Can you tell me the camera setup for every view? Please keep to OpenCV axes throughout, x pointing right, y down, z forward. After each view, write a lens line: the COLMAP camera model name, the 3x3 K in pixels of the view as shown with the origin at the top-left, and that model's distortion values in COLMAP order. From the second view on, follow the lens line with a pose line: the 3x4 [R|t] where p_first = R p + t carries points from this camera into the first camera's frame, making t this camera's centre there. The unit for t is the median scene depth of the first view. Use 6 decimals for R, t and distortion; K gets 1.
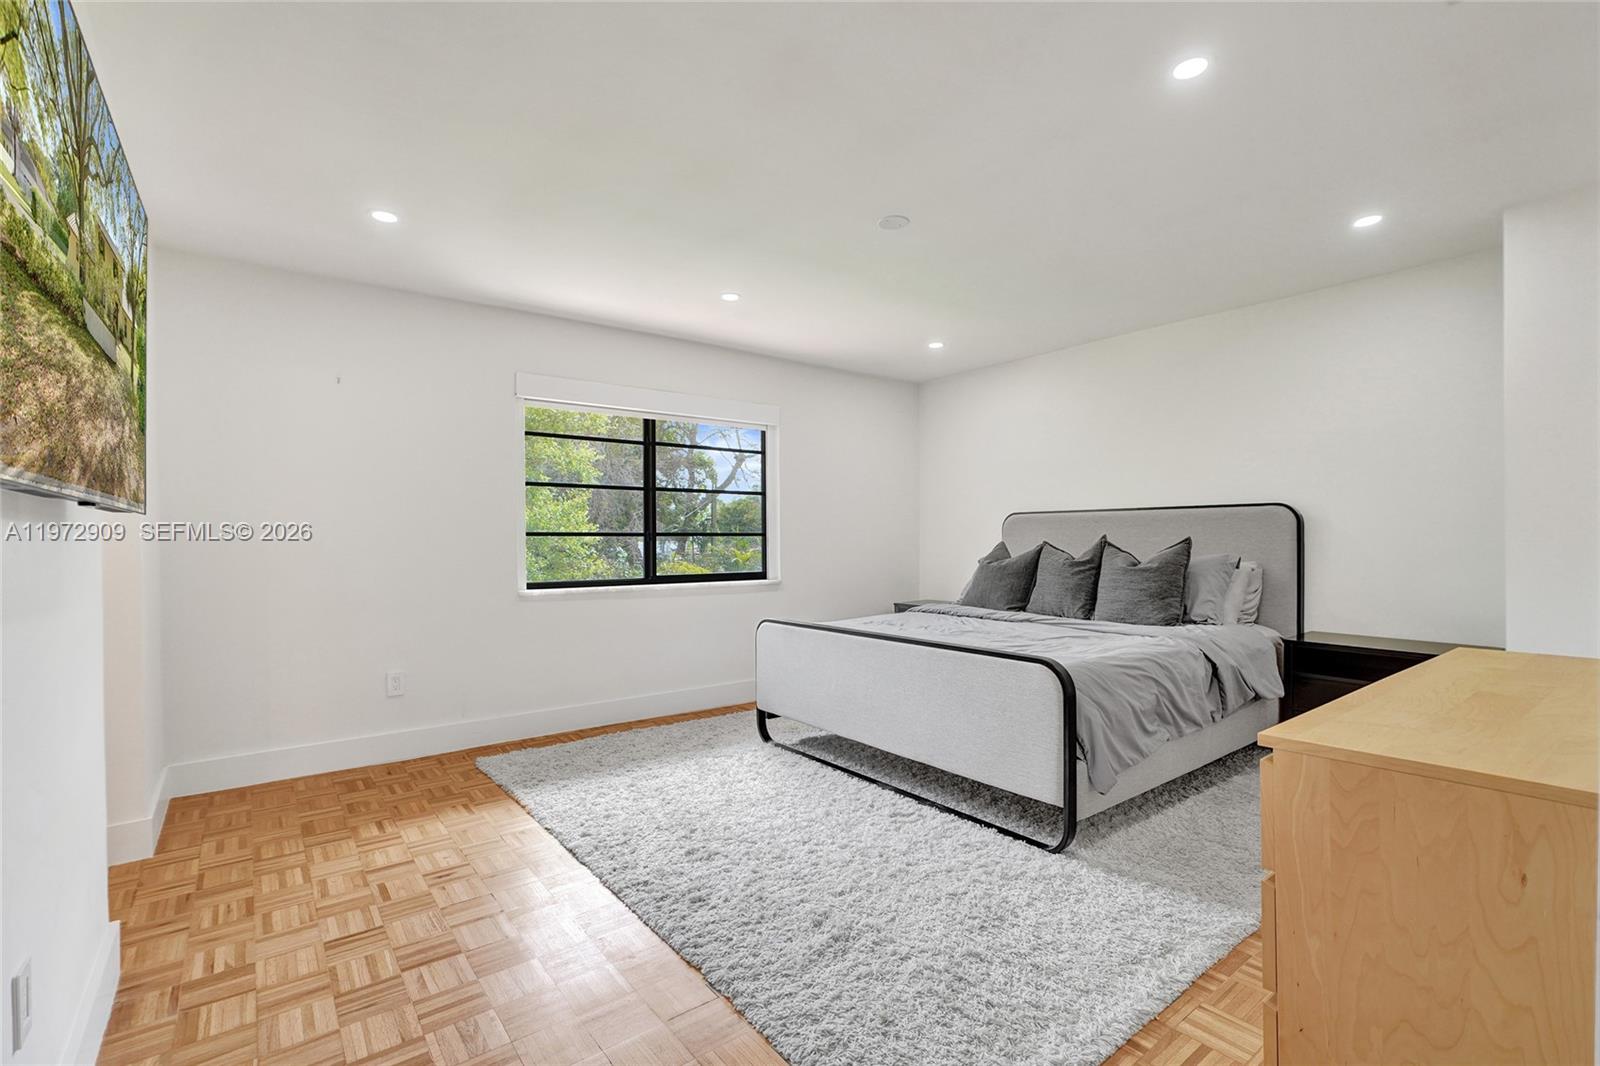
lens RADIAL K [[729.1, 0, 790.9], [0, 729.1, 539.7], [0, 0, 1]] dist [0.018753, 0.000021]
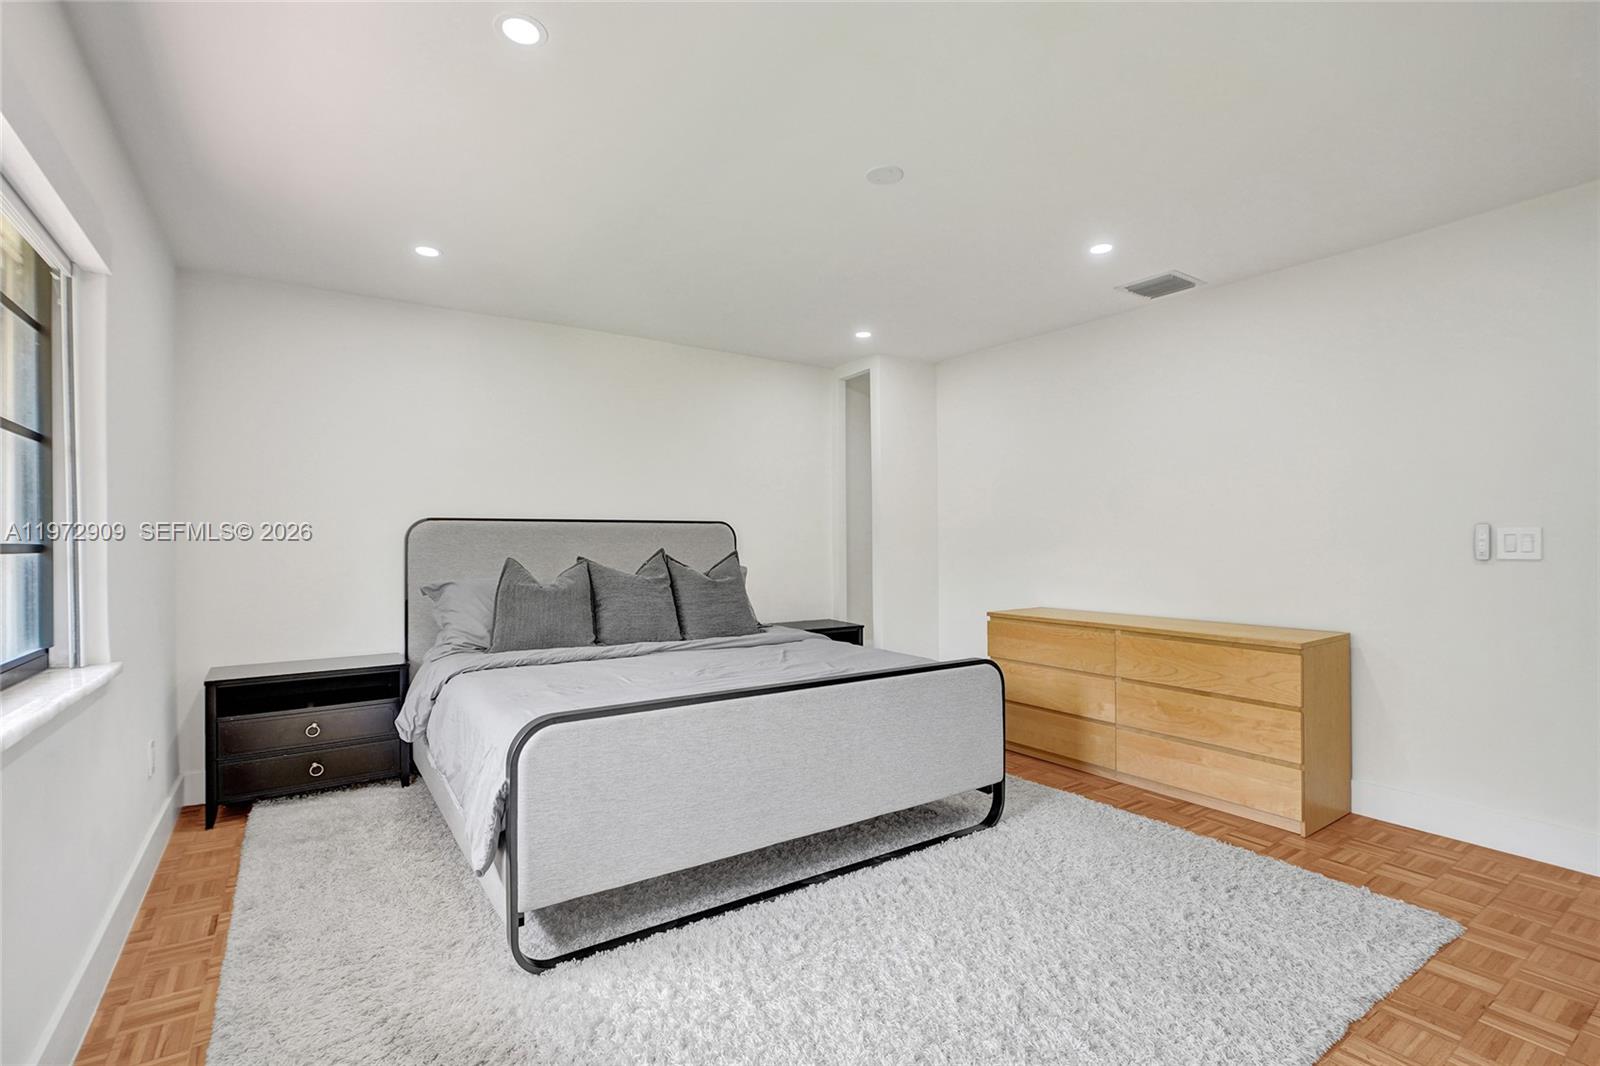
lens RADIAL K [[729.1, 0, 790.9], [0, 729.1, 539.7], [0, 0, 1]] dist [0.018753, 0.000021]
pose [[0.047369, 0.017543, 0.998723, -0.660465], [0.007604, 0.999810, -0.017923, -0.001569], [-0.998849, 0.008444, 0.047227, 1.025409]]
